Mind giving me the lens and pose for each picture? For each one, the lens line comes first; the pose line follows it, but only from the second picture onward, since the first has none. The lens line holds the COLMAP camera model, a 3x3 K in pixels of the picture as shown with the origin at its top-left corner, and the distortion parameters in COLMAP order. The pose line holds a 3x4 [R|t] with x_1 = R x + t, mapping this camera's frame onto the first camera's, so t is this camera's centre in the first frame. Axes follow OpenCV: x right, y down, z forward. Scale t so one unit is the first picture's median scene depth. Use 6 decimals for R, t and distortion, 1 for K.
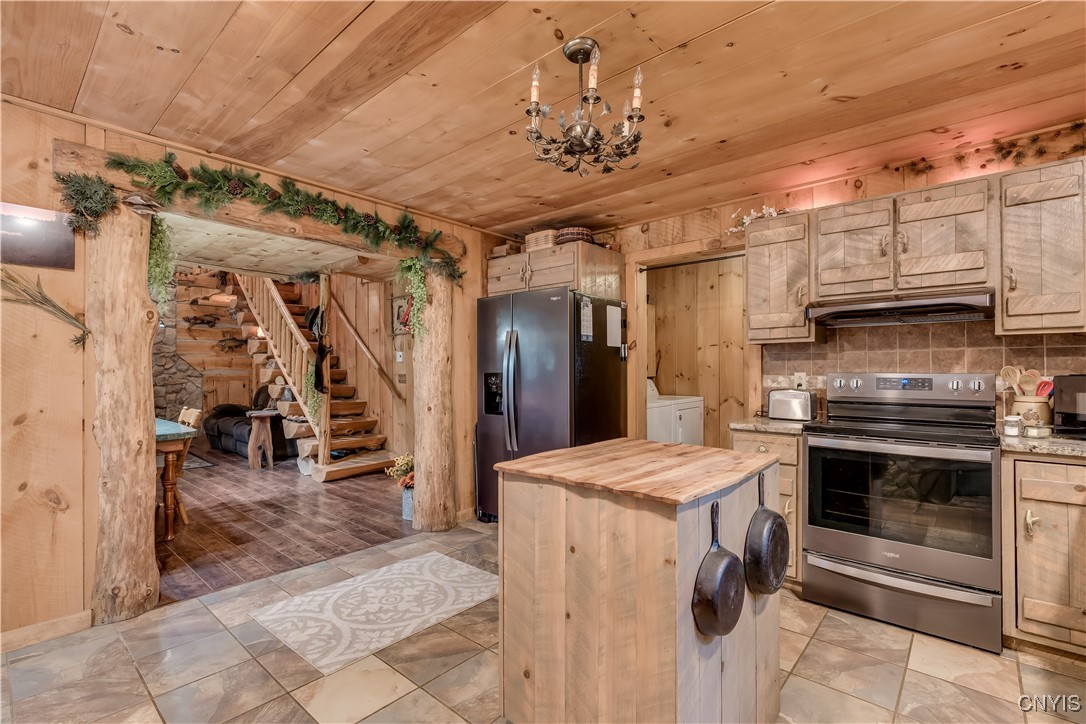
lens RADIAL K [[496.8, 0, 544.4], [0, 496.8, 363.3], [0, 0, 1]] dist [-0.012114, 0.006556]
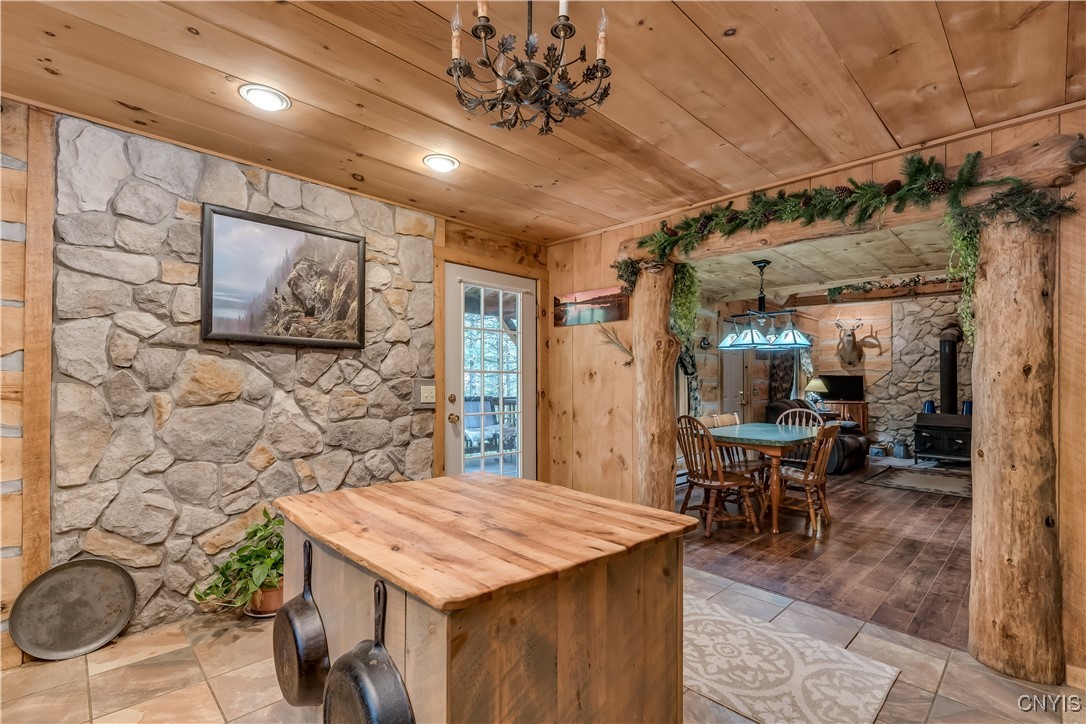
lens RADIAL K [[496.8, 0, 536.5], [0, 496.8, 375.3], [0, 0, 1]] dist [-0.012114, 0.006556]
pose [[-0.079869, -0.011273, -0.996742, 0.248085], [-0.000451, 0.999936, -0.011273, 0.002948], [0.996805, -0.000451, -0.079869, 0.313798]]
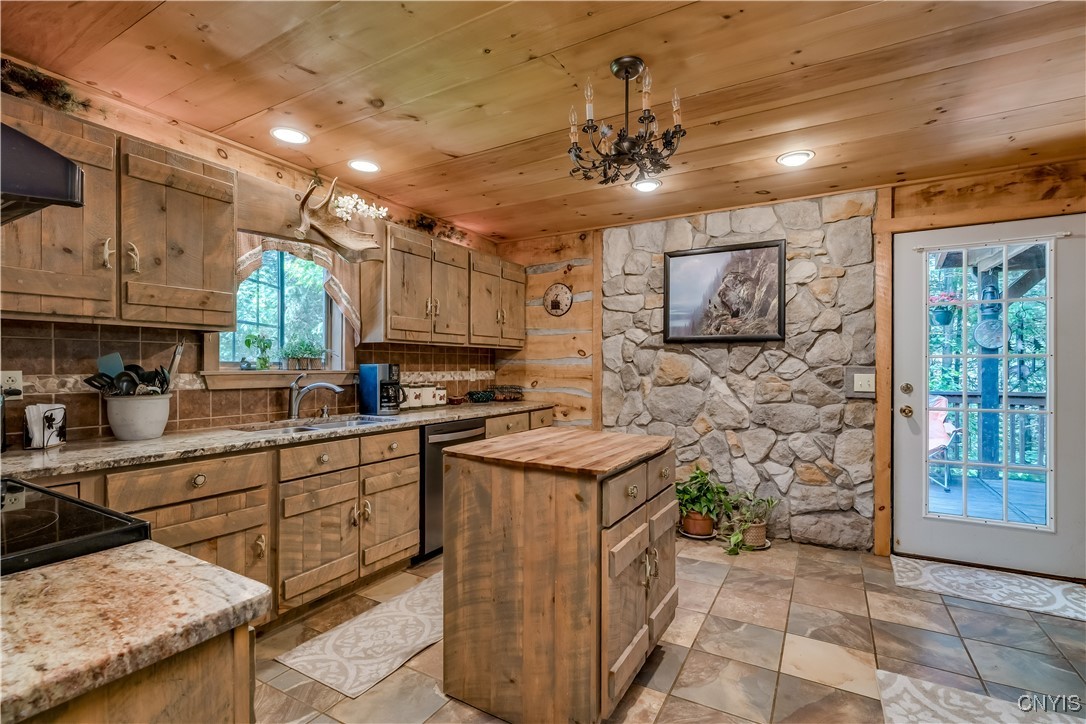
lens RADIAL K [[496.8, 0, 546.4], [0, 496.8, 370.6], [0, 0, 1]] dist [-0.012114, 0.006556]
pose [[-0.979987, 0.000672, -0.199063, 0.134441], [0.001339, 0.999994, -0.003217, 0.006378], [0.199059, -0.003419, -0.979981, 0.592724]]
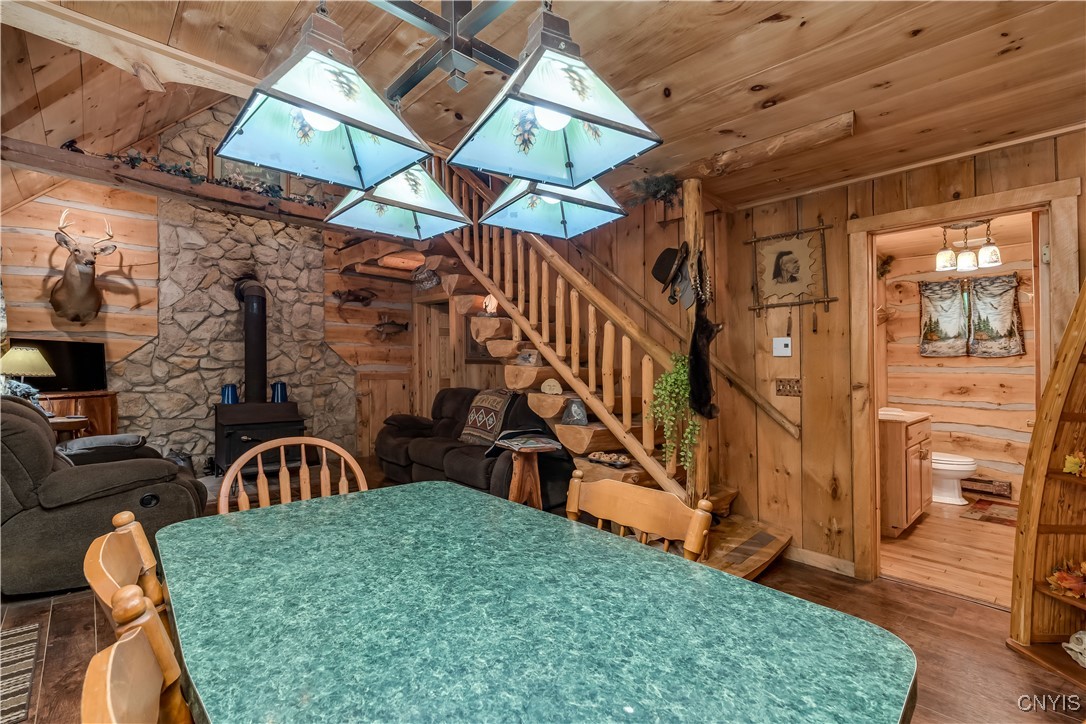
lens RADIAL K [[496.8, 0, 541.7], [0, 496.8, 378.1], [0, 0, 1]] dist [-0.012114, 0.006556]
pose [[0.994362, 0.017349, -0.104605, -0.500429], [-0.013756, 0.999294, 0.034973, 0.005486], [0.105138, -0.033336, 0.993899, 0.444363]]
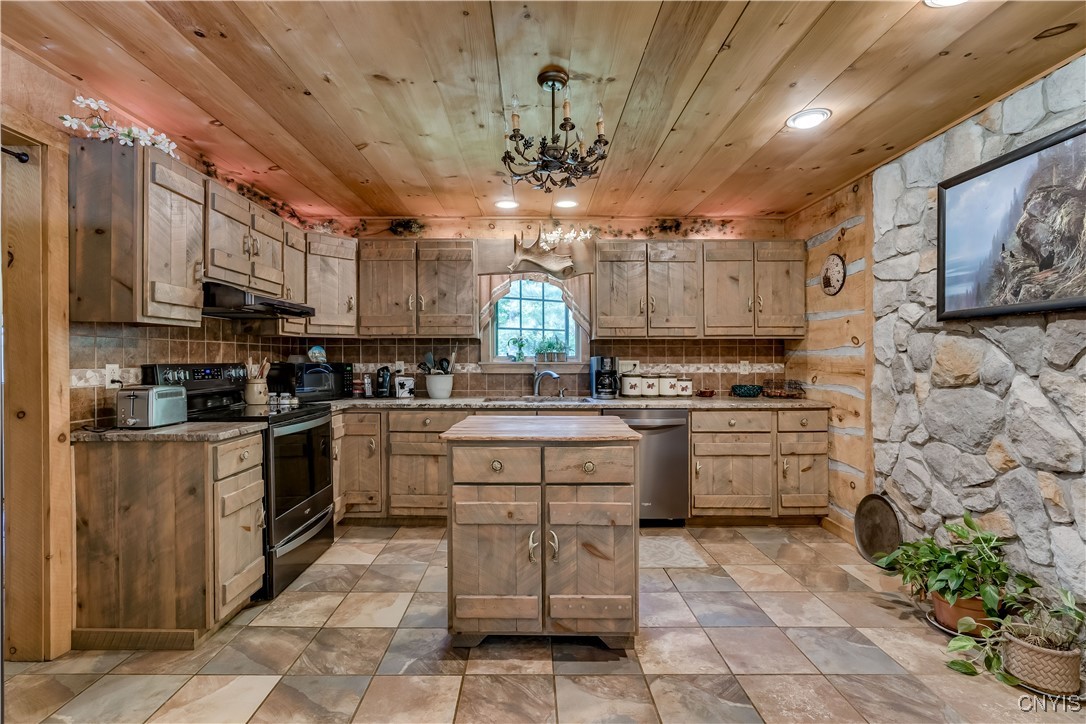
lens RADIAL K [[496.8, 0, 527.2], [0, 496.8, 356.3], [0, 0, 1]] dist [-0.012114, 0.006556]
pose [[-0.656261, 0.006047, 0.754510, -0.221930], [-0.007653, 0.999863, -0.014670, 0.006828], [-0.754496, -0.015402, -0.656124, 0.531655]]
